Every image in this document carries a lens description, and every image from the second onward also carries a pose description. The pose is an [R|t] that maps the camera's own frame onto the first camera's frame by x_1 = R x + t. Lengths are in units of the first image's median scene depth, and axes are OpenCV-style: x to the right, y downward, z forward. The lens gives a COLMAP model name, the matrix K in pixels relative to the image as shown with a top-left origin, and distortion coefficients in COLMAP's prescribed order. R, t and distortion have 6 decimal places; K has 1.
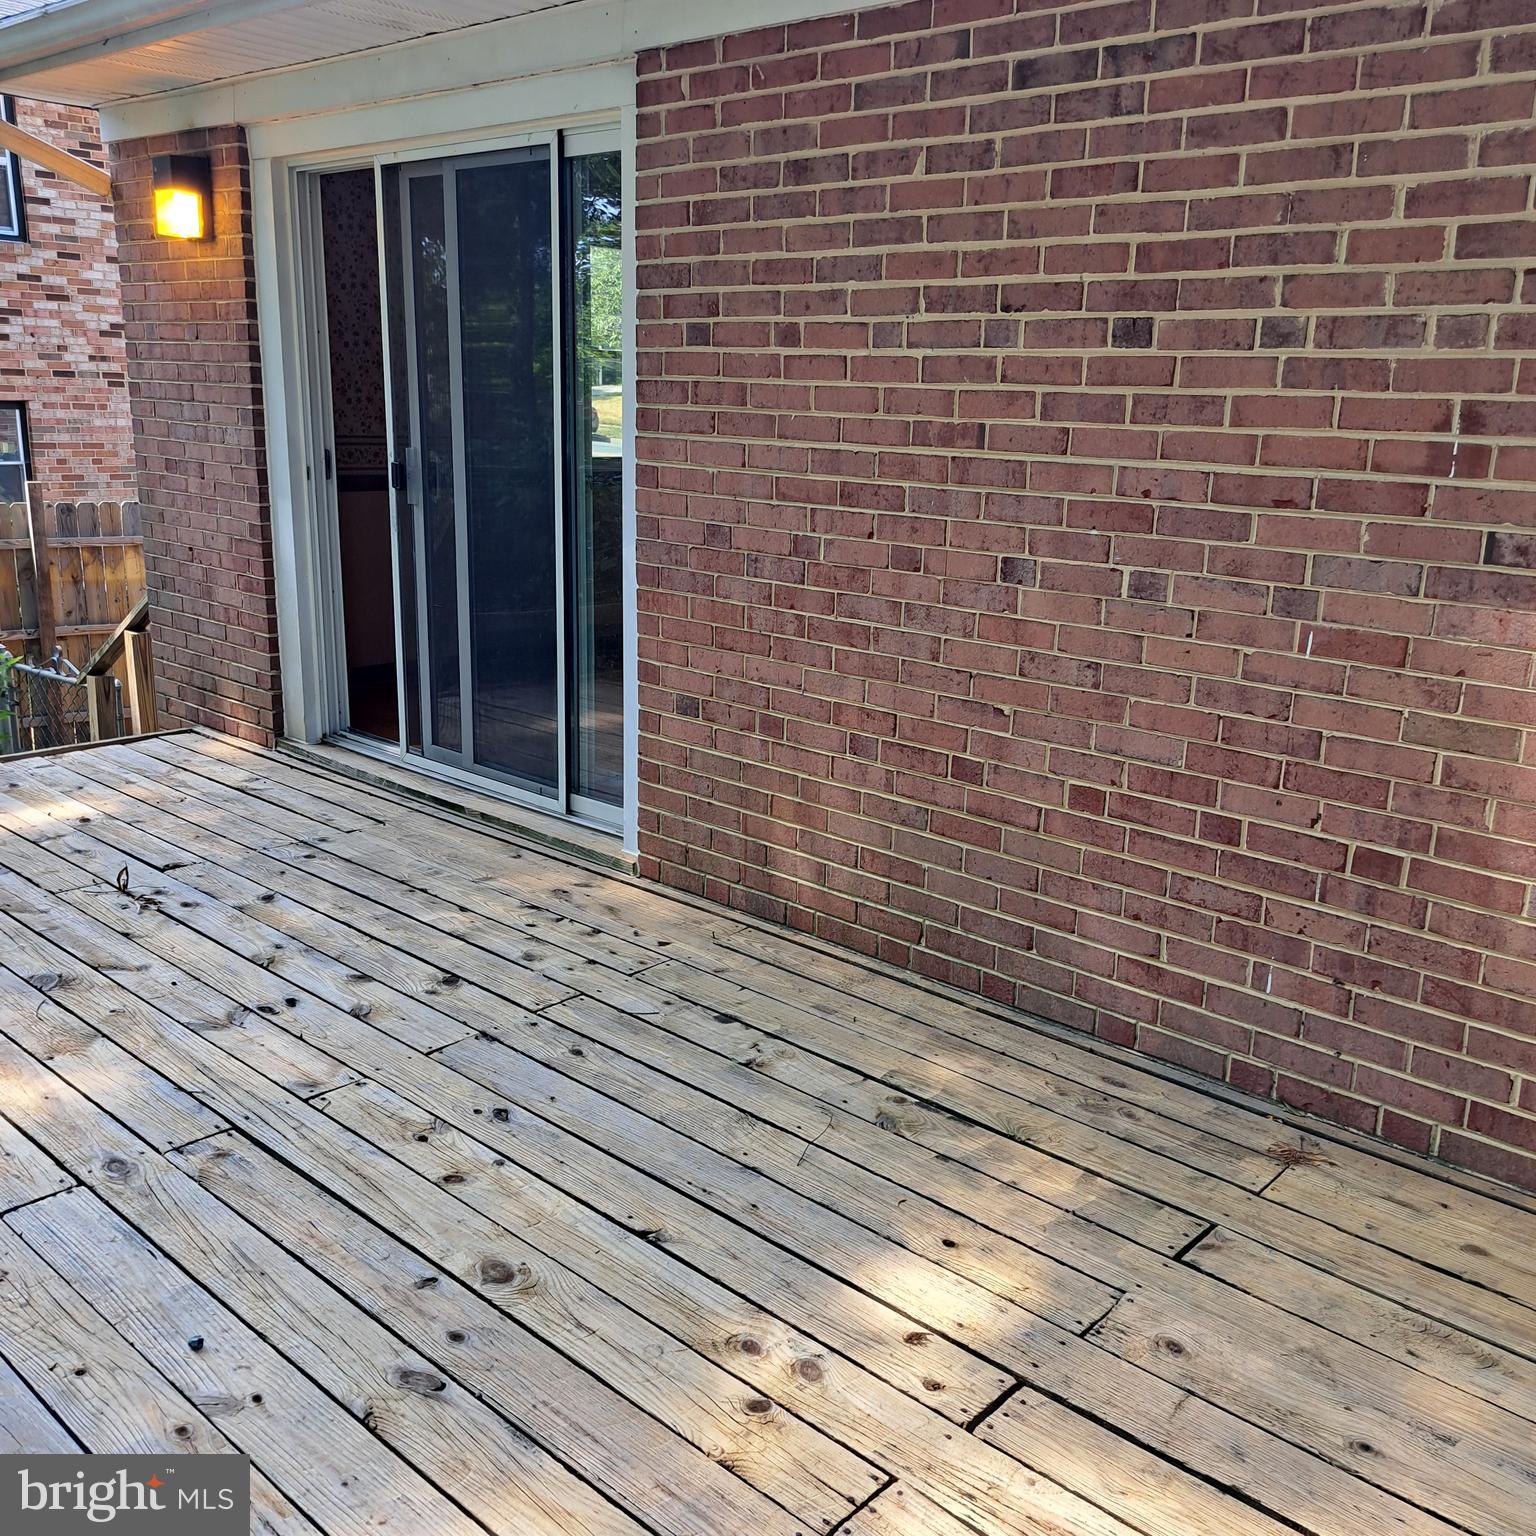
lens RADIAL K [[1477.6, 0, 771.4], [0, 1477.6, 775.3], [0, 0, 1]] dist [0.011261, -0.004556]
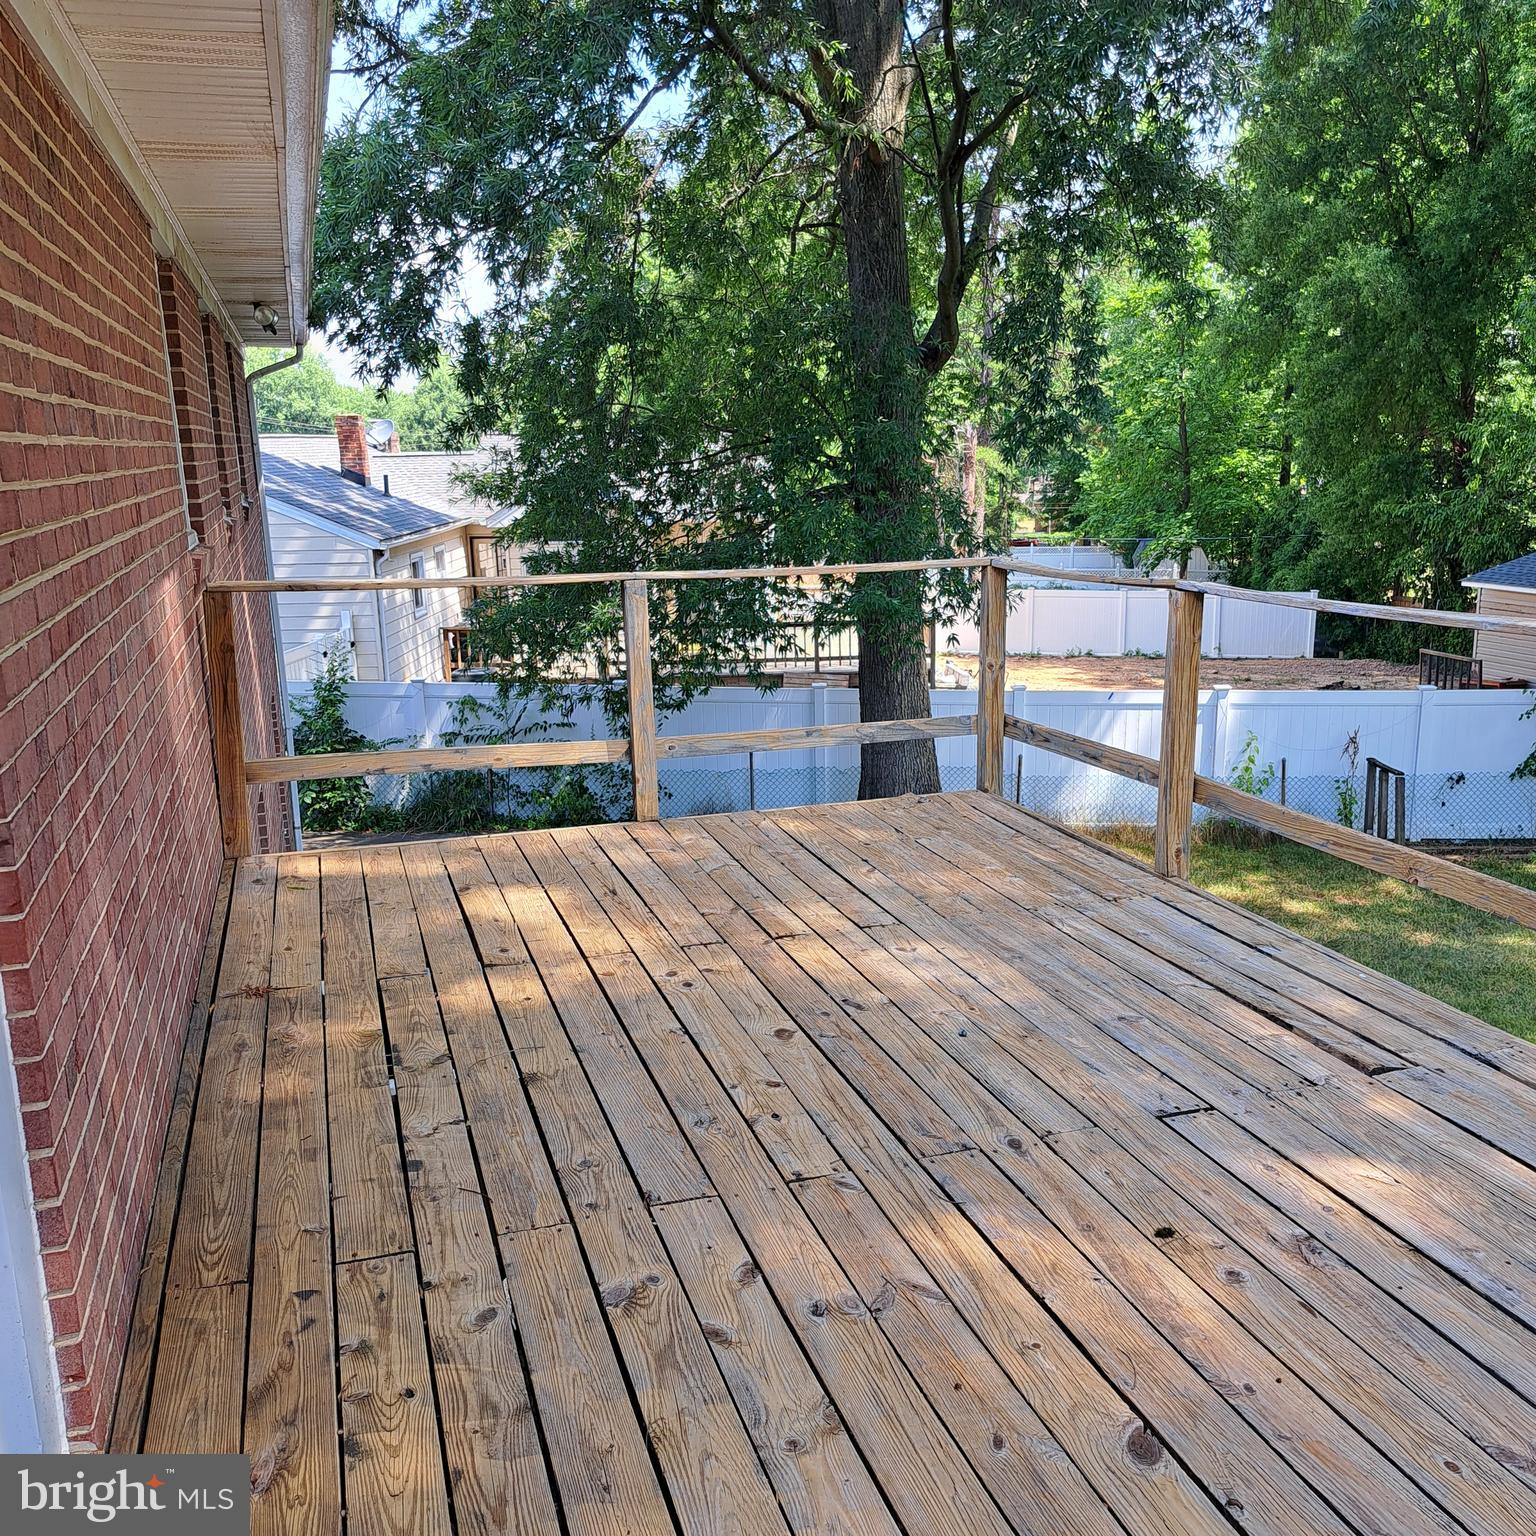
lens RADIAL K [[1477.6, 0, 771.4], [0, 1477.6, 775.3], [0, 0, 1]] dist [0.011261, -0.004556]
pose [[-0.865240, -0.124547, 0.485641, -0.668017], [0.121776, 0.887436, 0.444554, -0.452293], [-0.486343, 0.443786, -0.752678, 1.527280]]
